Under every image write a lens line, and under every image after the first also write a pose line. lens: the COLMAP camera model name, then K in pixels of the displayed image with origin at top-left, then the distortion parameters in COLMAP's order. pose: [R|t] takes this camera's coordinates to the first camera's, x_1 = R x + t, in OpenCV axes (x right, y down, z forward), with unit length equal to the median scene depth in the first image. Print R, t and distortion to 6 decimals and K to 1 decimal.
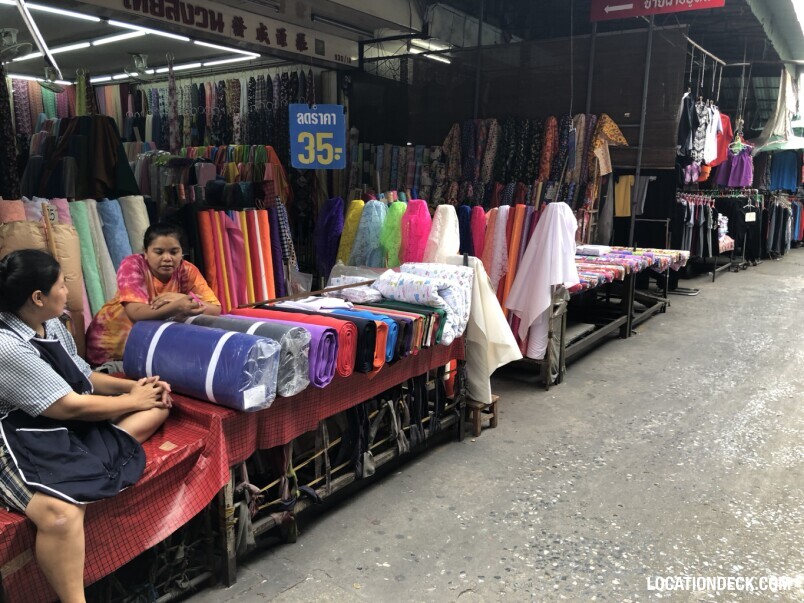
lens RADIAL K [[646.2, 0, 402.0], [0, 646.2, 301.5], [0, 0, 1]] dist [0.055358, -0.074590]
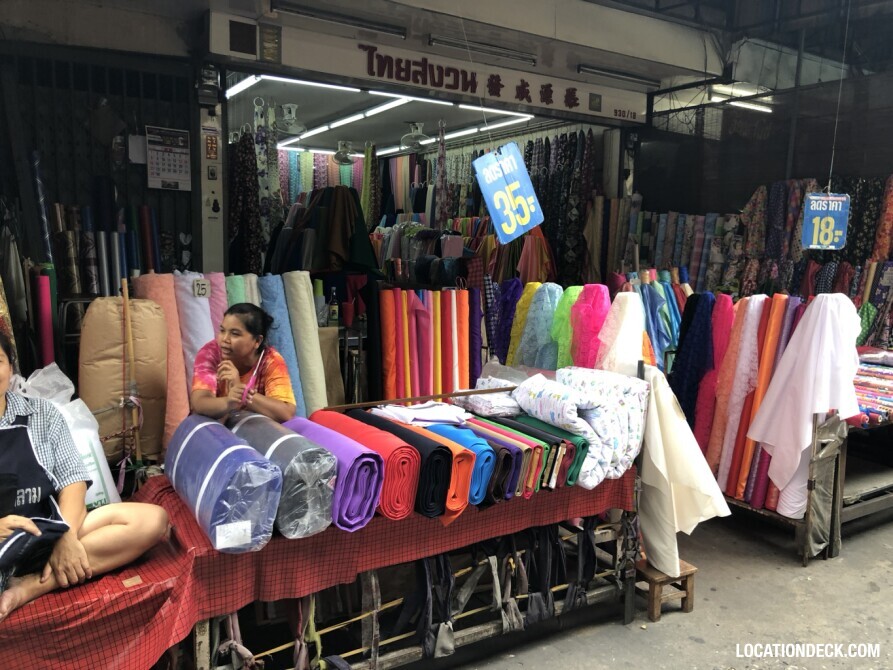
lens RADIAL K [[729.7, 0, 446.5], [0, 729.7, 335.0], [0, 0, 1]] dist [0.008762, -0.002147]
pose [[0.923554, 0.055846, -0.379381, 0.157517], [-0.083483, 0.994890, -0.056777, -0.030056], [0.374271, 0.084108, 0.923497, 0.131309]]
